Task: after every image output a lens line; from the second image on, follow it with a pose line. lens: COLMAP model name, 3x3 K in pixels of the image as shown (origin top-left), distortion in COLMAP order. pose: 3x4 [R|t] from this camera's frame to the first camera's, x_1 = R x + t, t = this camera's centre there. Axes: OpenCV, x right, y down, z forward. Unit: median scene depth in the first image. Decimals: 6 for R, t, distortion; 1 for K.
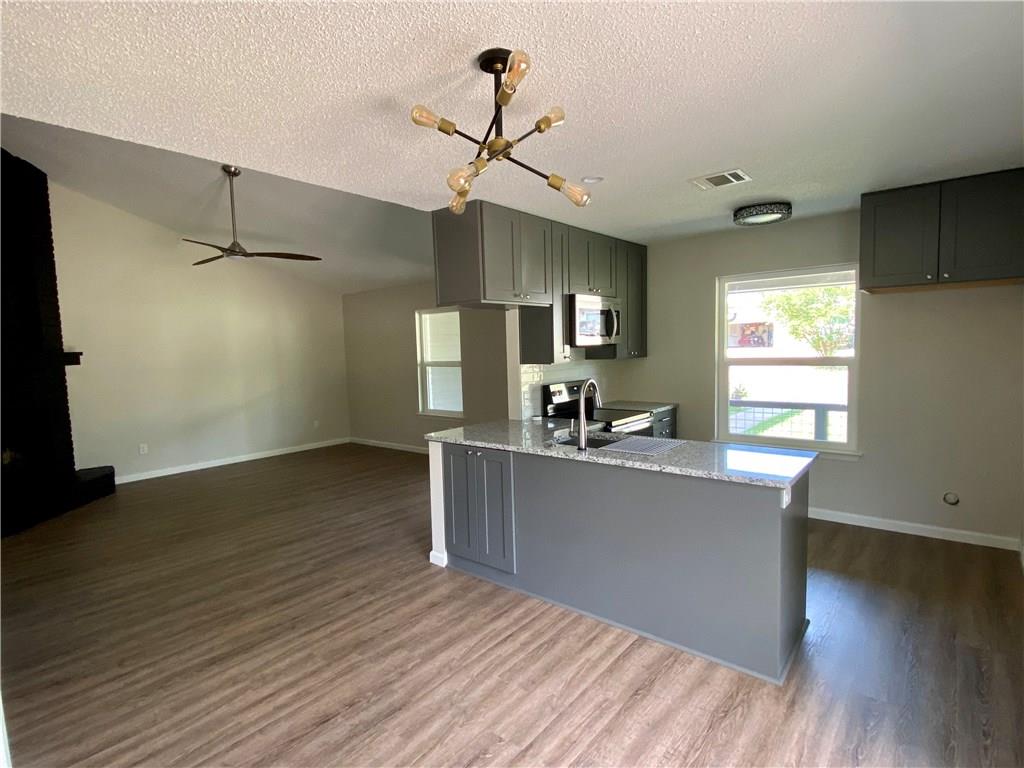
lens RADIAL K [[518.9, 0, 504.1], [0, 518.9, 387.8], [0, 0, 1]] dist [0.003665, -0.001060]
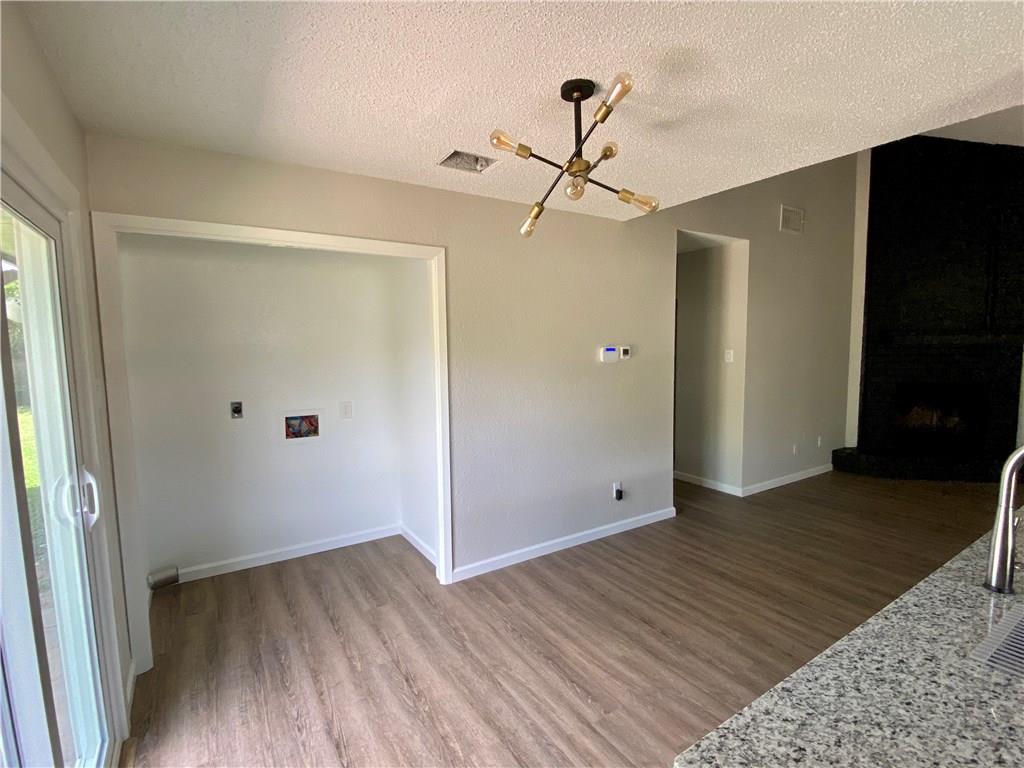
lens RADIAL K [[492.5, 0, 514.2], [0, 492.5, 381.6], [0, 0, 1]] dist [0.001055, -0.000821]
pose [[-0.286227, 0.109494, -0.951885, 0.539294], [-0.054918, 0.989941, 0.130385, -0.068371], [0.956587, 0.089595, -0.277334, 0.595507]]
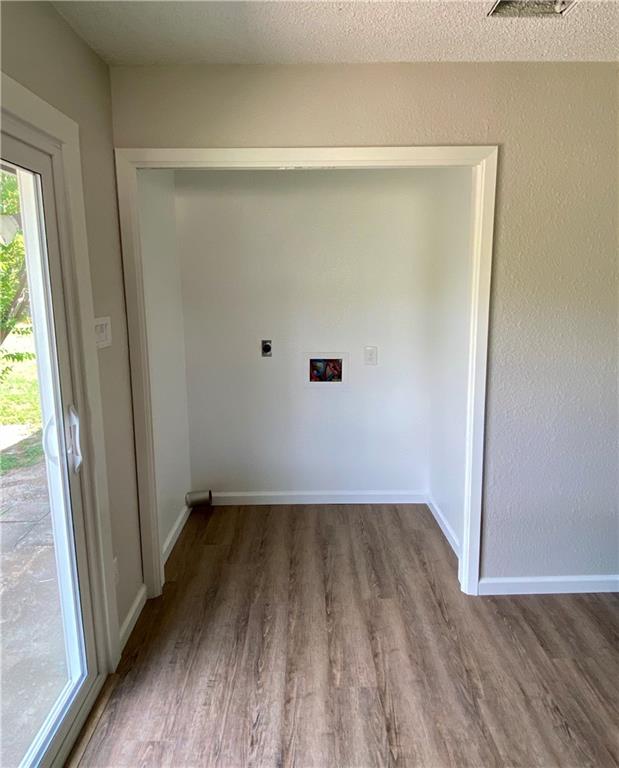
lens RADIAL K [[474.8, 0, 304.9], [0, 474.8, 349.9], [0, 0, 1]] dist [0.023053, -0.031846]
pose [[-0.755586, 0.133906, -0.641217, 0.317507], [-0.016015, 0.974814, 0.222443, -0.060723], [0.654854, 0.178344, -0.734411, 0.541409]]
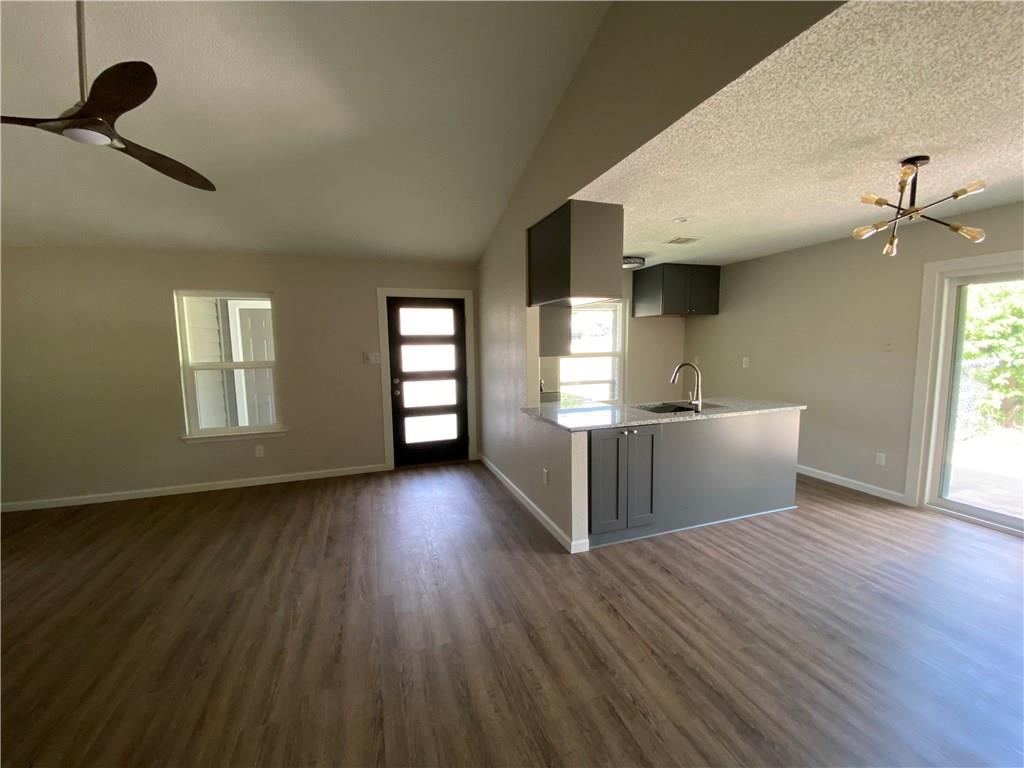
lens RADIAL K [[420.2, 0, 501.4], [0, 420.2, 384.4], [0, 0, 1]] dist [-0.010336, -0.000160]
pose [[0.520144, -0.065006, 0.851601, -0.929886], [0.066947, 0.997135, 0.035225, -0.029259], [-0.851451, 0.038690, 0.523005, 0.719067]]
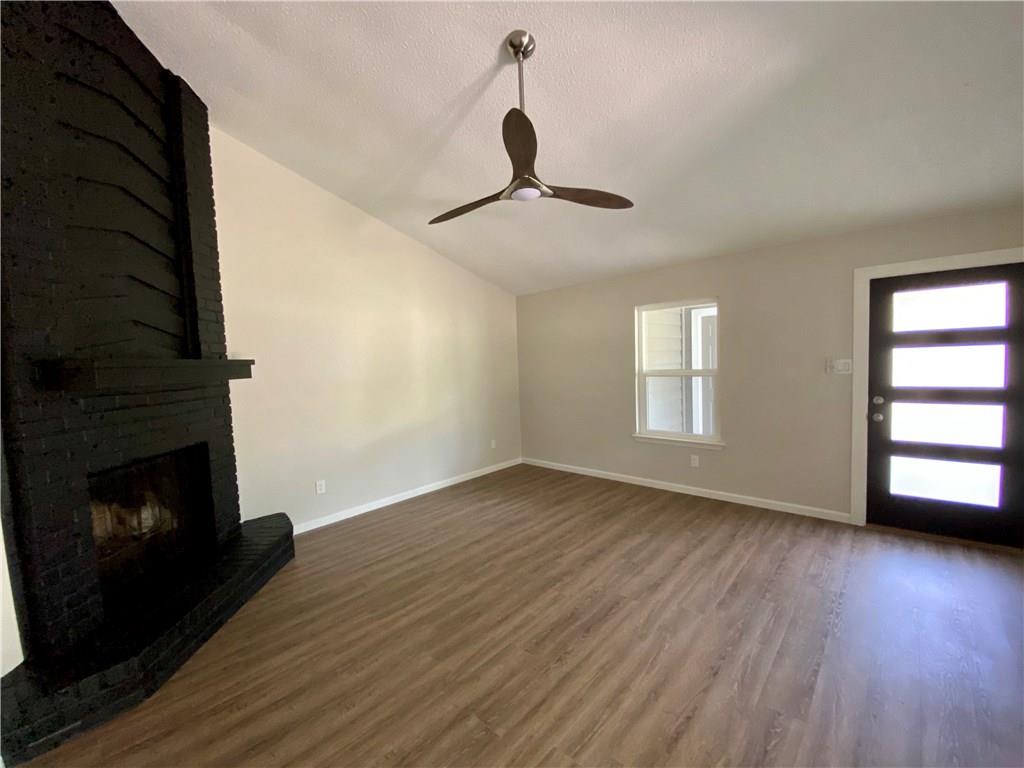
lens RADIAL K [[410.5, 0, 509.4], [0, 410.5, 385.5], [0, 0, 1]] dist [0.012355, -0.016871]
pose [[0.998707, -0.007543, -0.050280, -0.726166], [0.006516, 0.999767, -0.020568, -0.034038], [0.050423, 0.020214, 0.998523, 0.765632]]
